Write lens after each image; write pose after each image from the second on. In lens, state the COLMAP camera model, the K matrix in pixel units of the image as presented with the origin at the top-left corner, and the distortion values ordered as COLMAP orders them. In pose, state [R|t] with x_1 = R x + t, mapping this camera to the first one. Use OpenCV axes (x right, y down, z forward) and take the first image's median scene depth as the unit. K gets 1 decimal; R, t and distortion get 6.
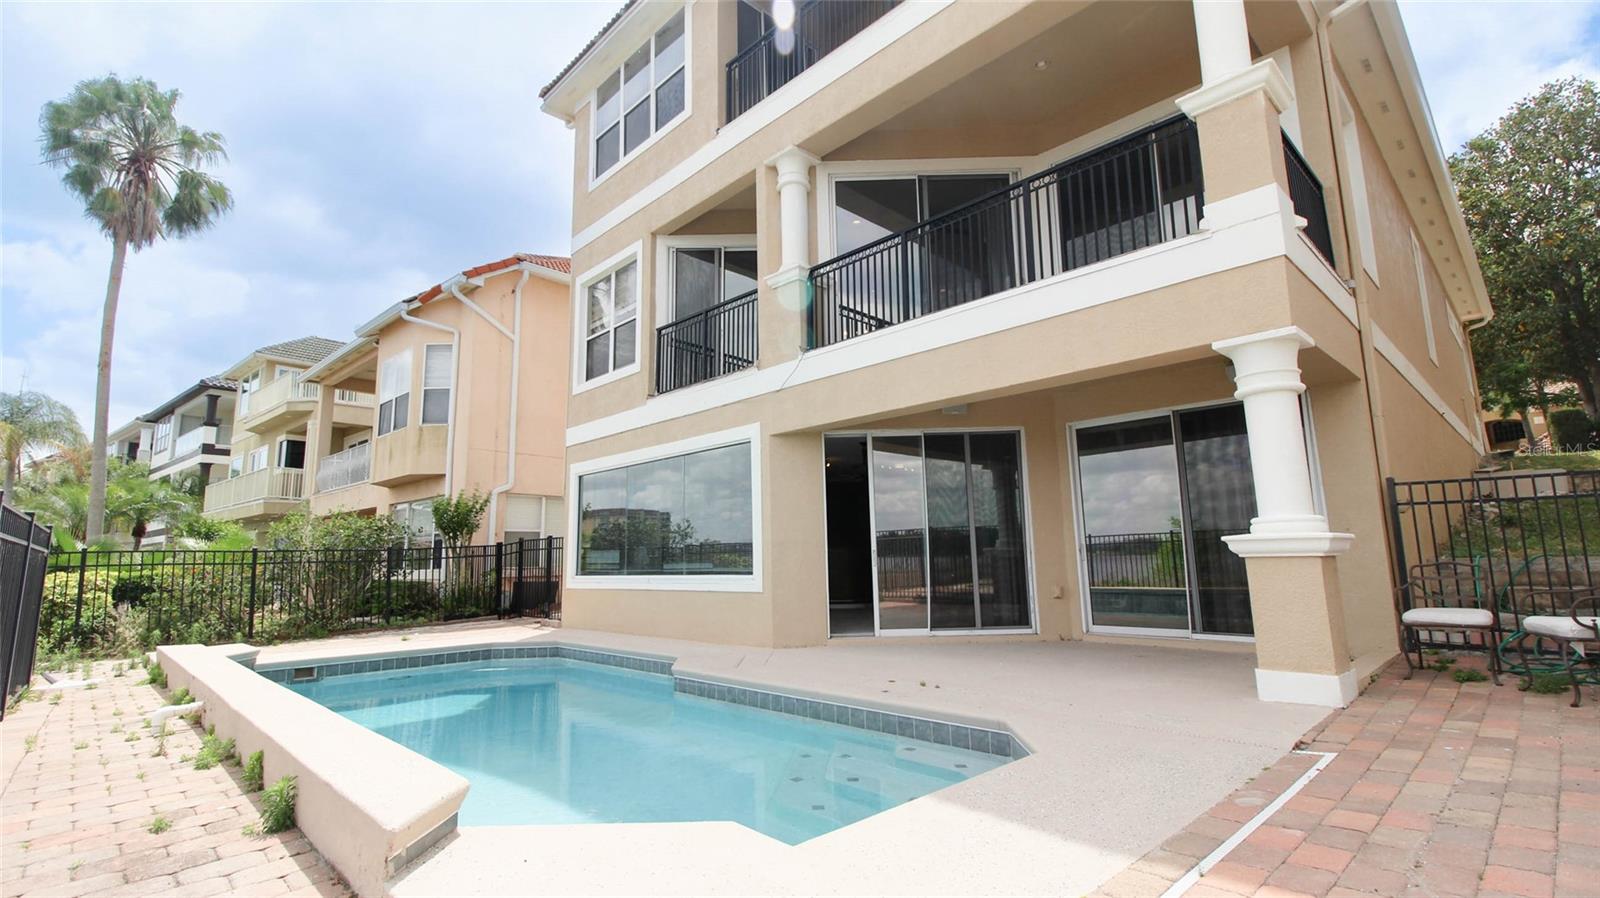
lens RADIAL K [[733.7, 0, 803.5], [0, 733.7, 440.8], [0, 0, 1]] dist [0.019620, -0.014324]
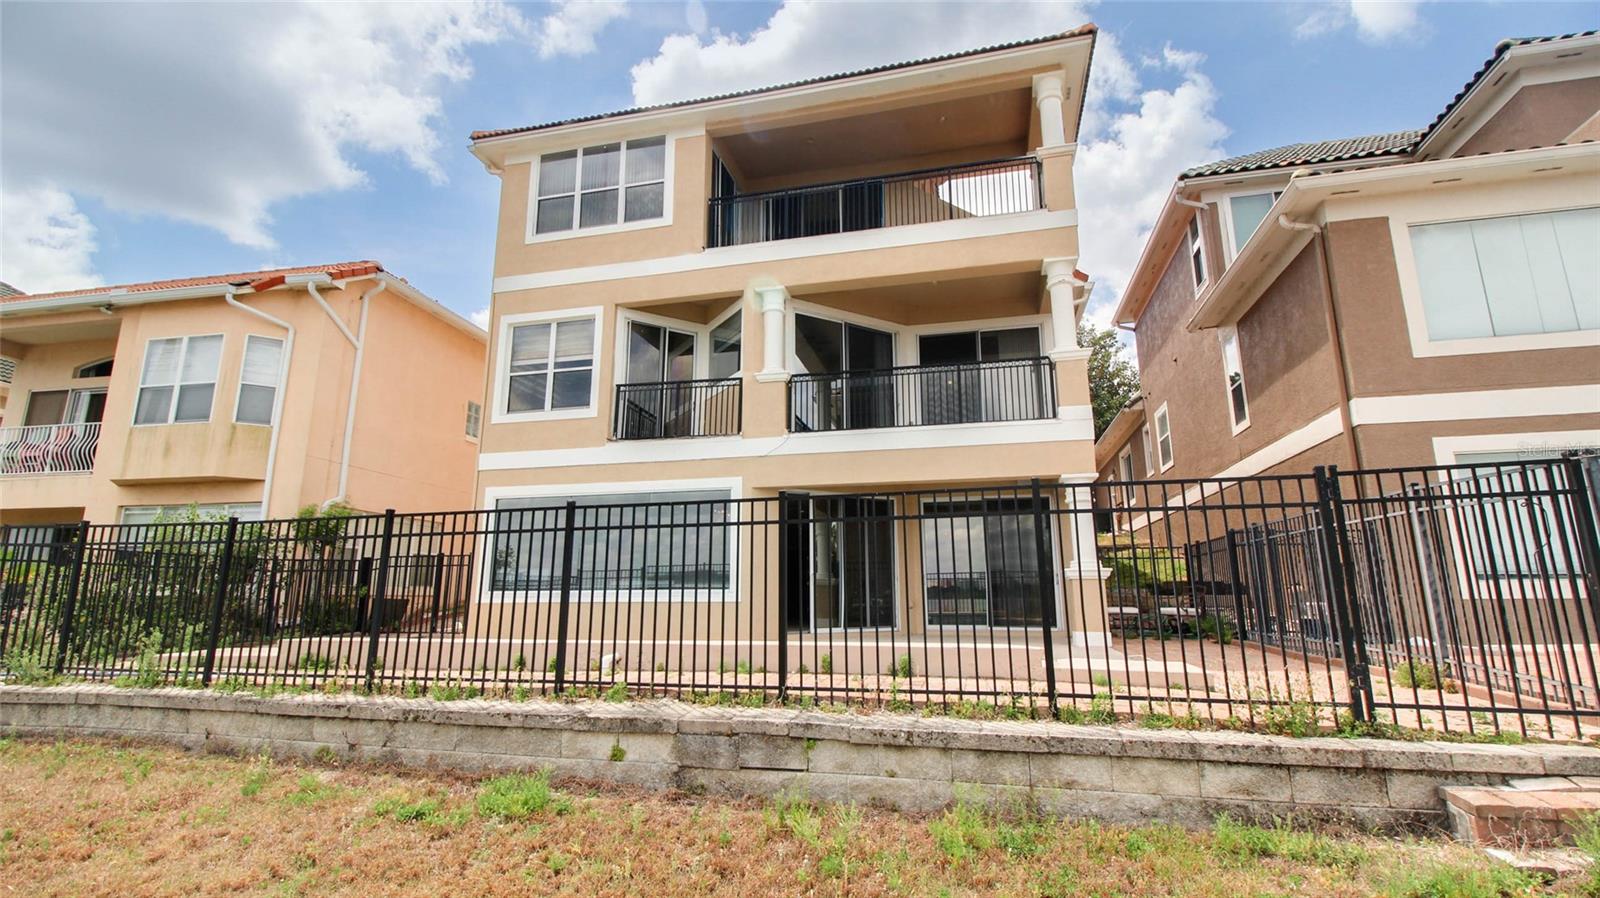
lens RADIAL K [[733.7, 0, 803.5], [0, 733.7, 440.8], [0, 0, 1]] dist [0.019620, -0.014324]
pose [[0.848069, 0.131420, 0.513330, -0.543349], [-0.101769, 0.991118, -0.085609, 0.010227], [-0.520021, 0.020361, 0.853911, -0.183861]]
